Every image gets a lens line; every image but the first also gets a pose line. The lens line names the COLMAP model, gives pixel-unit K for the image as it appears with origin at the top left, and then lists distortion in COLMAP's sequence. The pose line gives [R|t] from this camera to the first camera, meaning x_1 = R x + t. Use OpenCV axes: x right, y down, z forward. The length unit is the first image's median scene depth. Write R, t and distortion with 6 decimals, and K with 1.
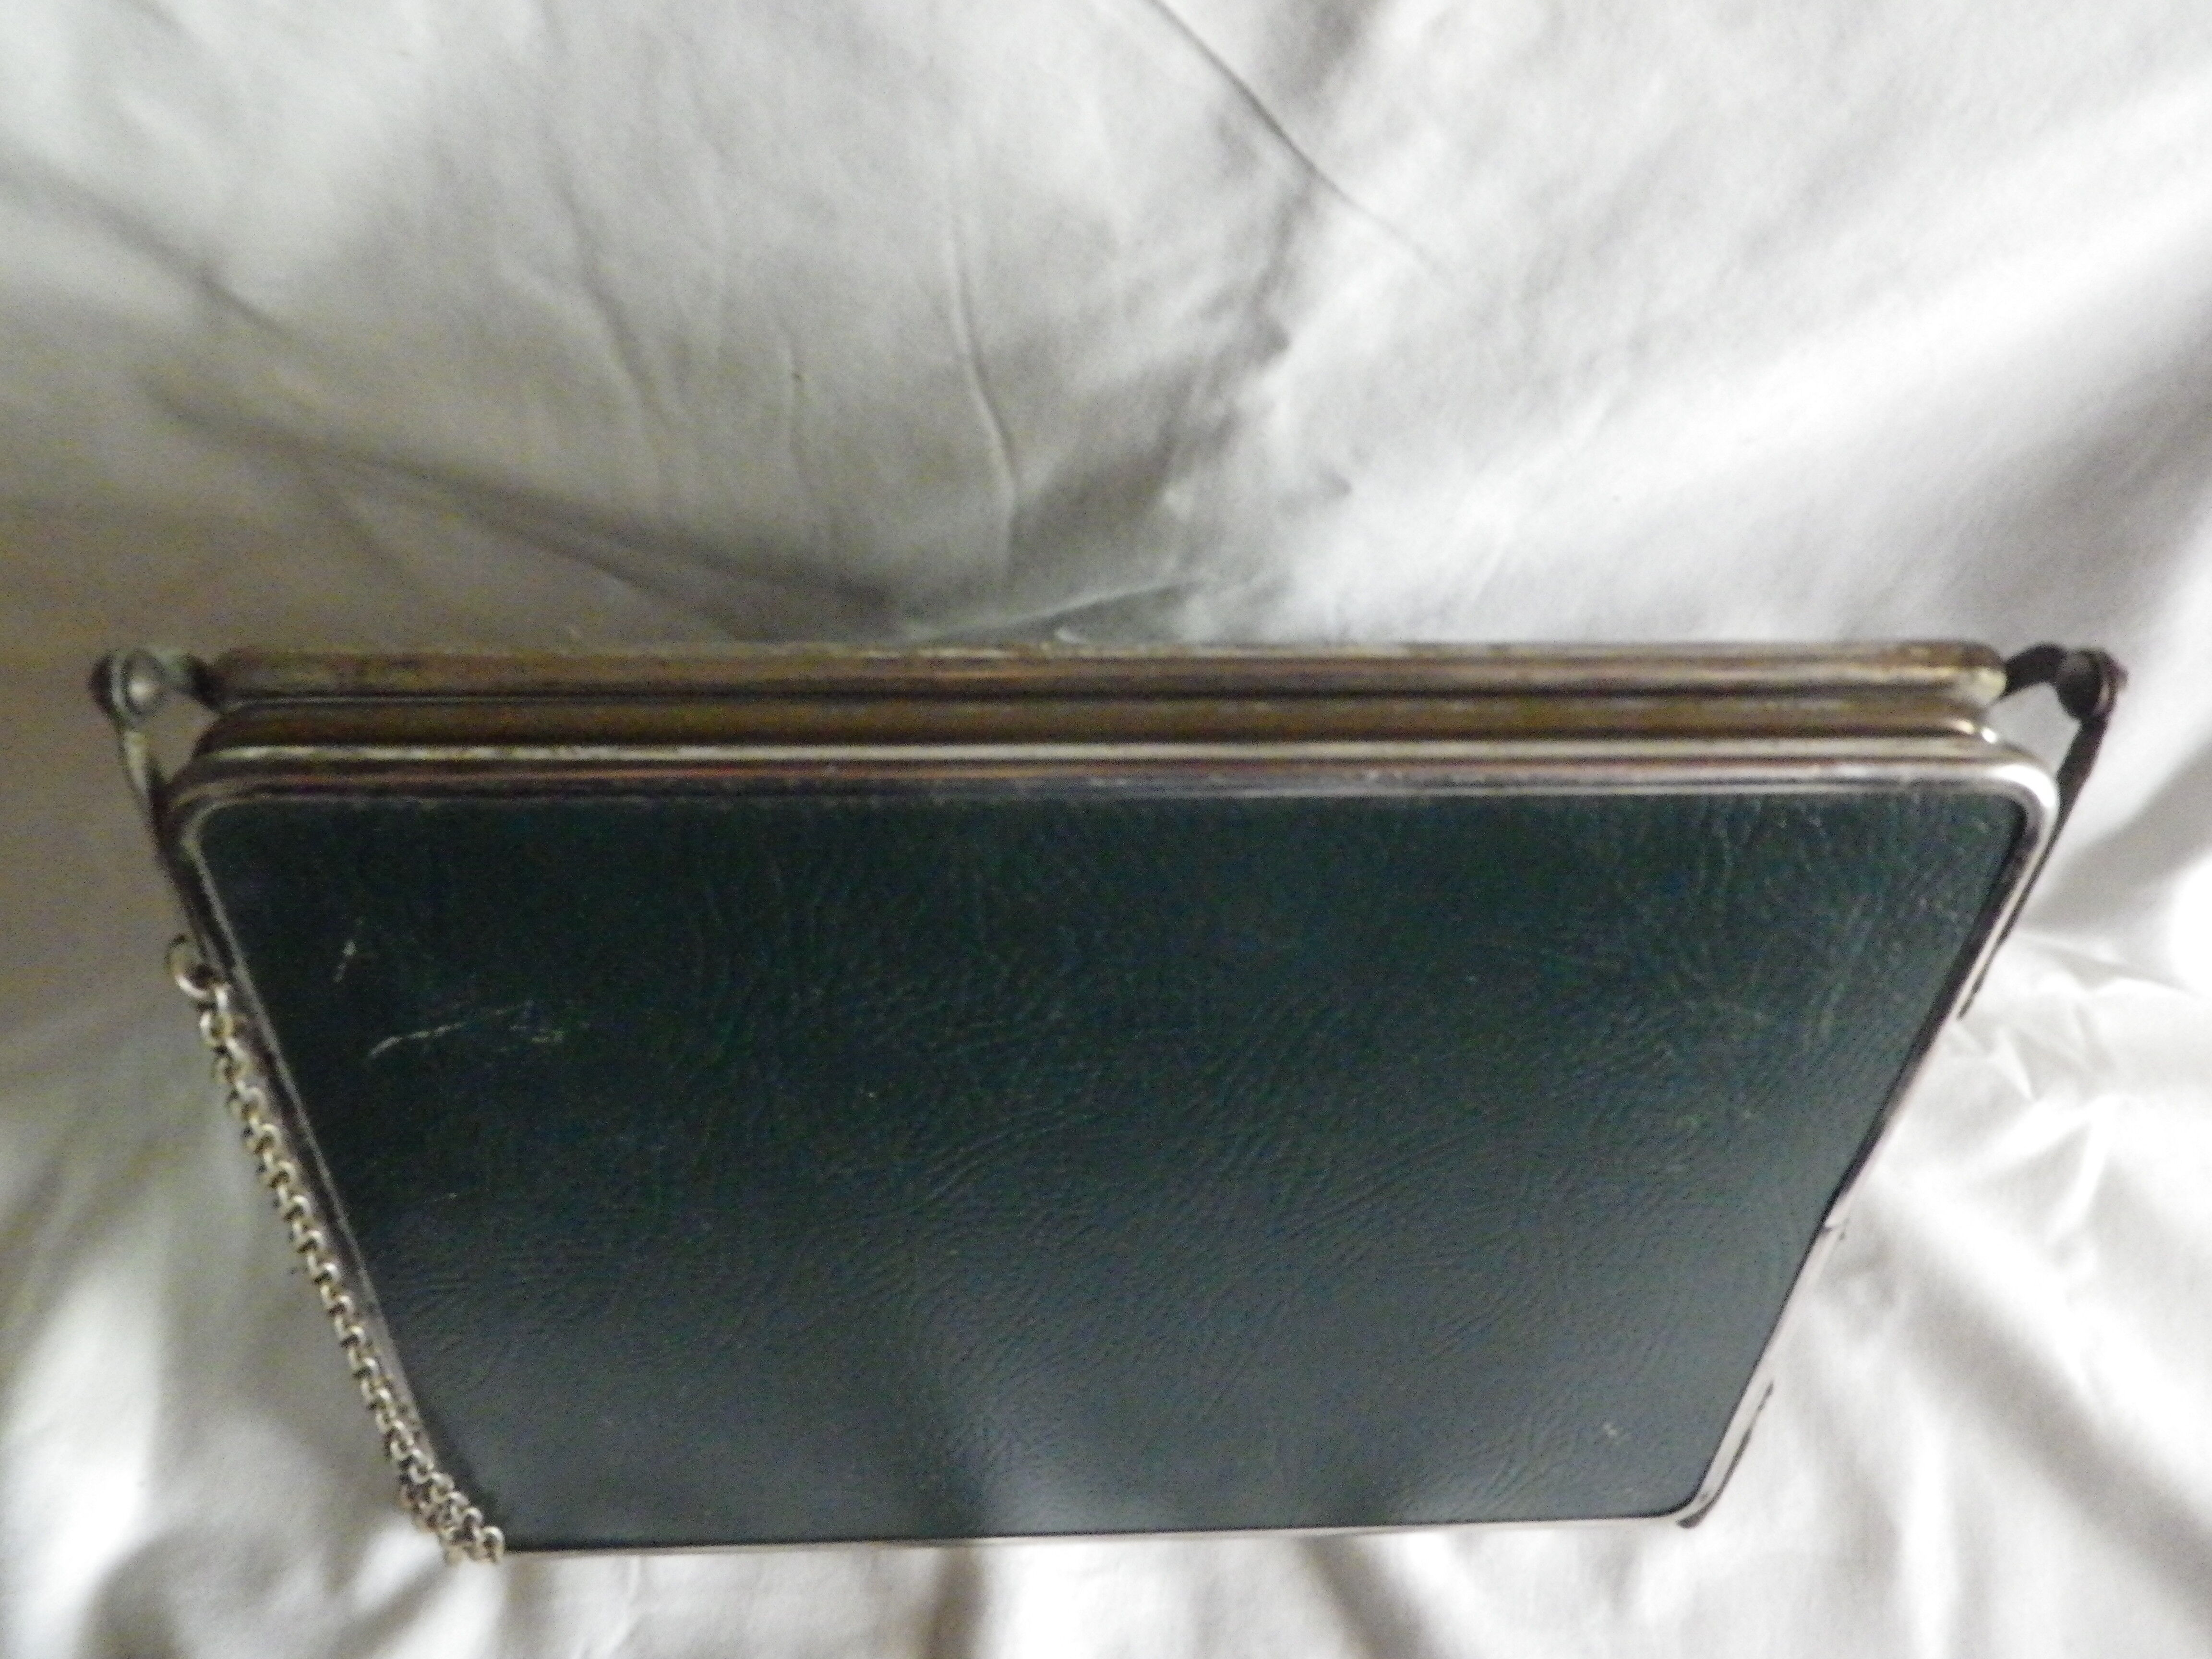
lens RADIAL K [[1622.0, 0, 1109.4], [0, 1622.0, 829.1], [0, 0, 1]] dist [0.006977, -0.008072]
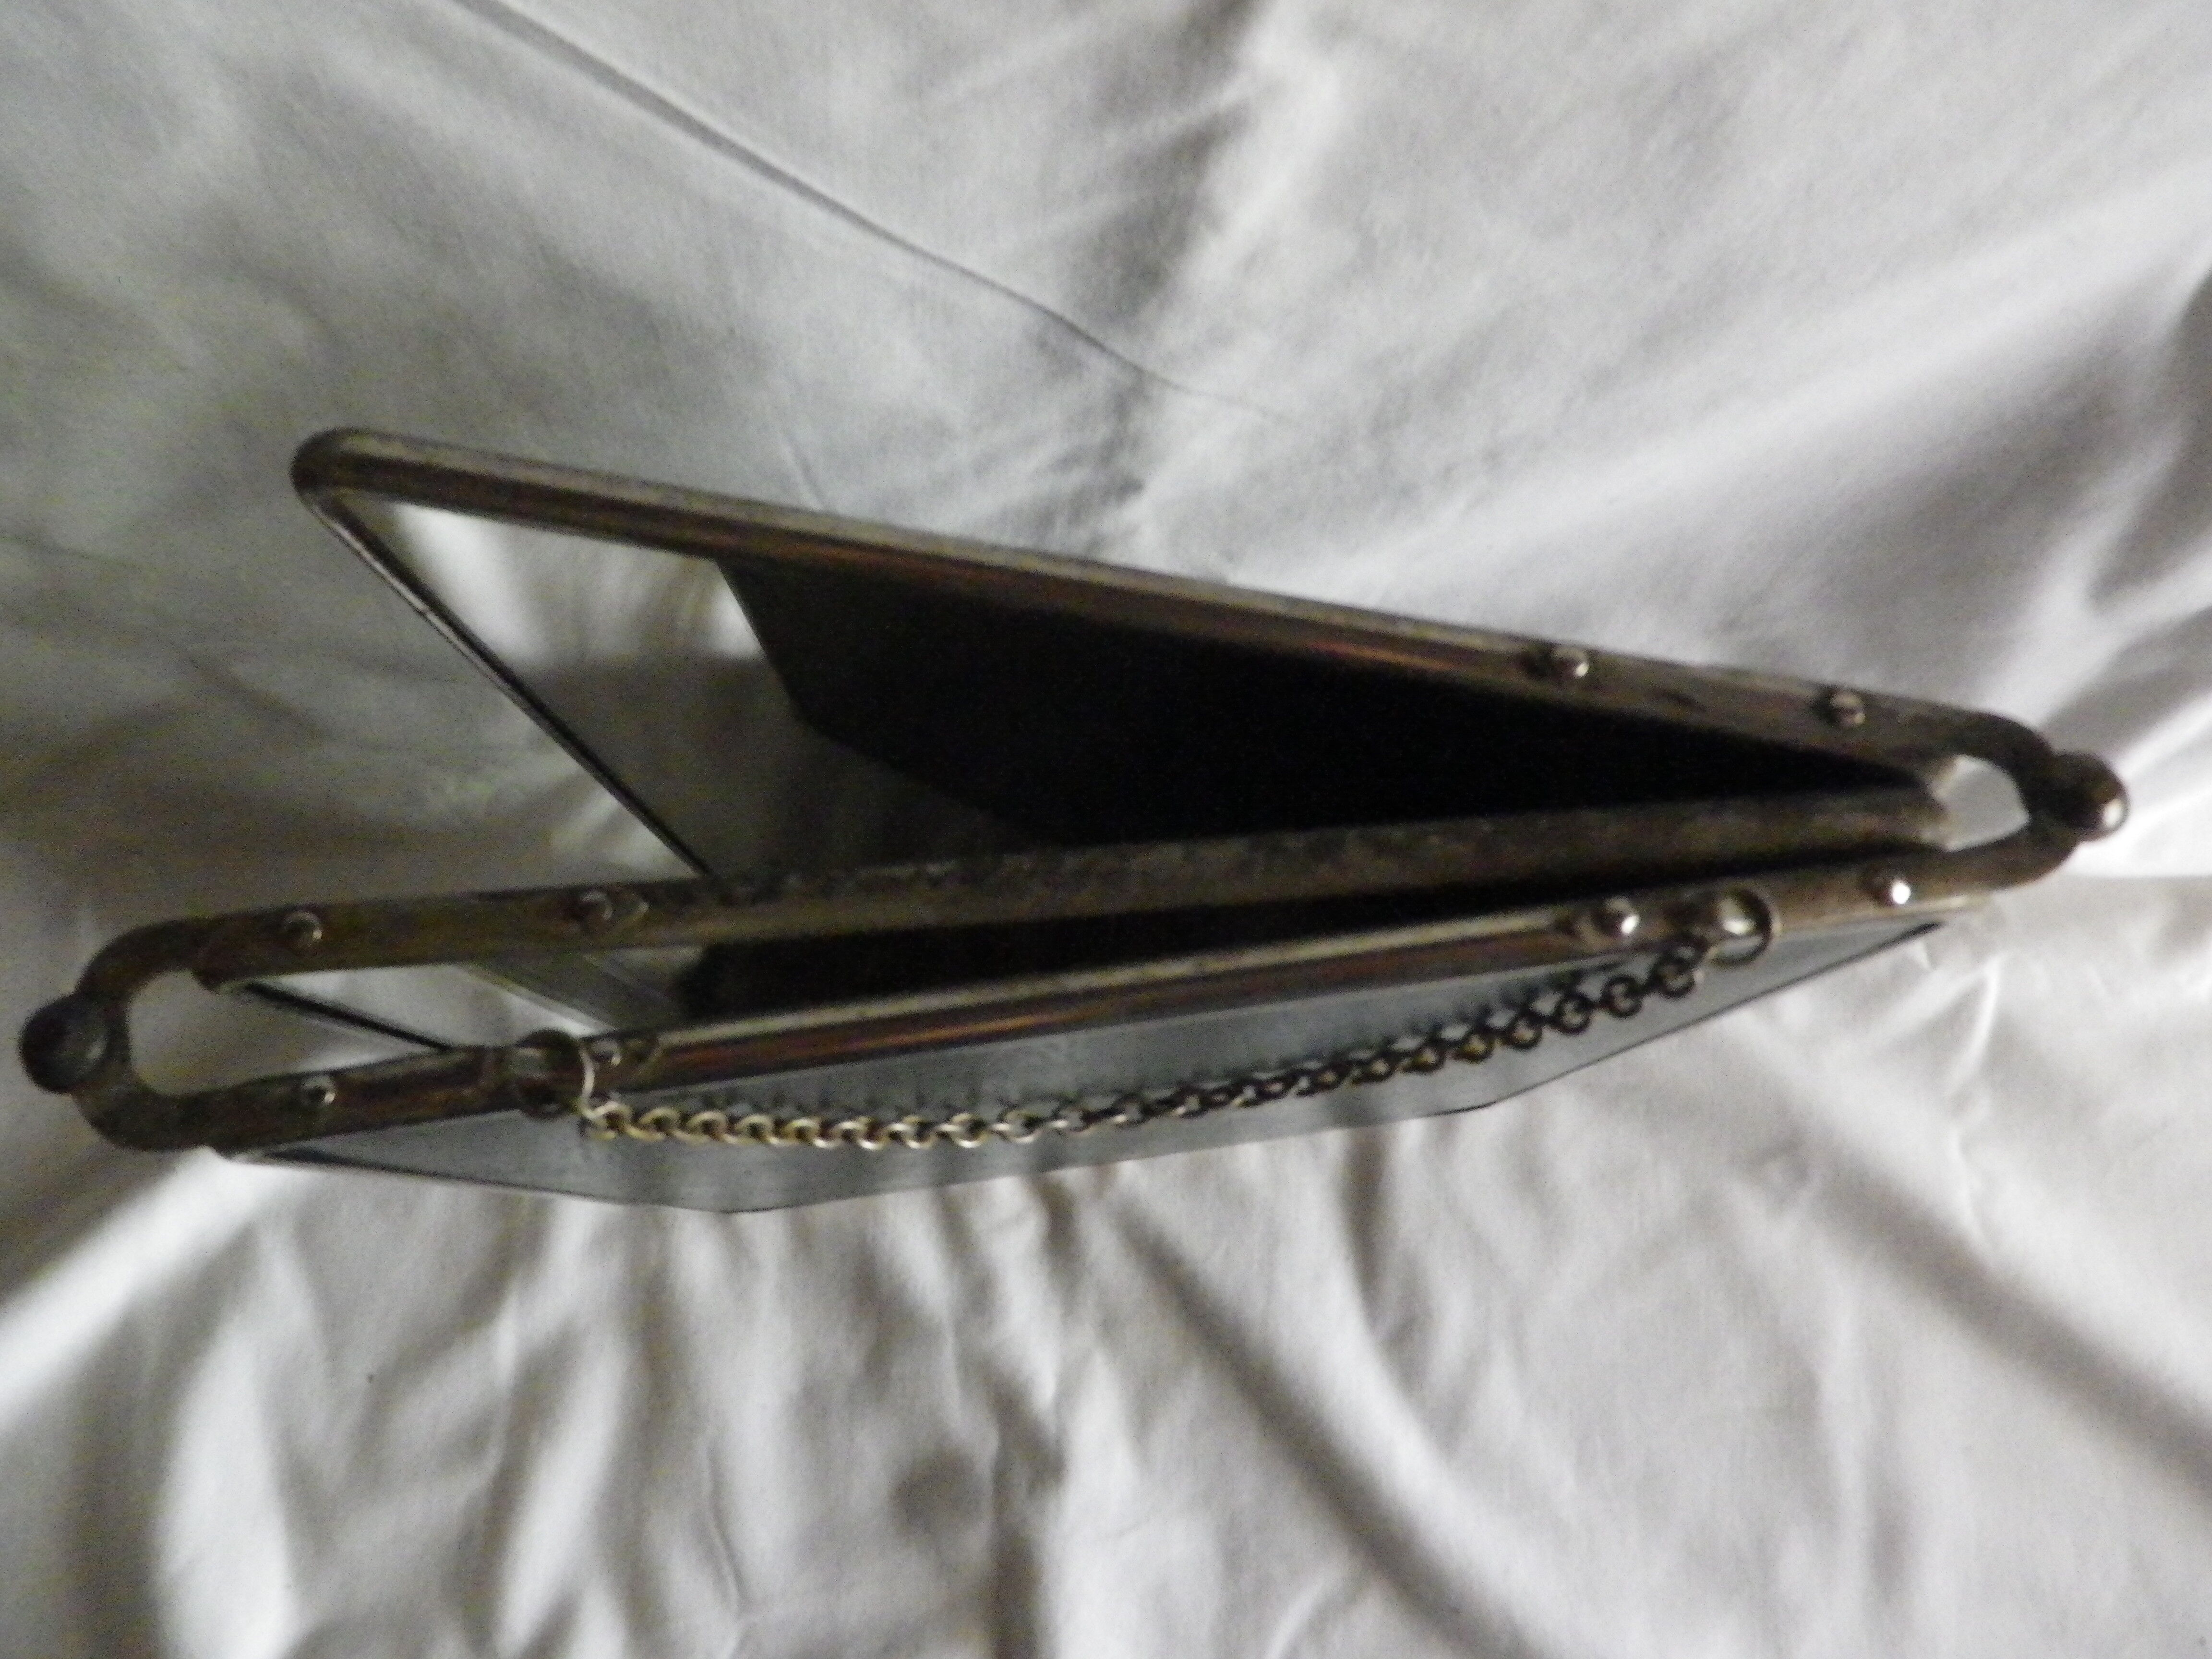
lens RADIAL K [[1622.0, 0, 1105.5], [0, 1622.0, 841.7], [0, 0, 1]] dist [0.006977, -0.008072]
pose [[0.988590, -0.150616, 0.001960, 0.056312], [0.146030, 0.961516, 0.232726, -0.344020], [-0.036937, -0.229784, 0.972540, -0.007914]]
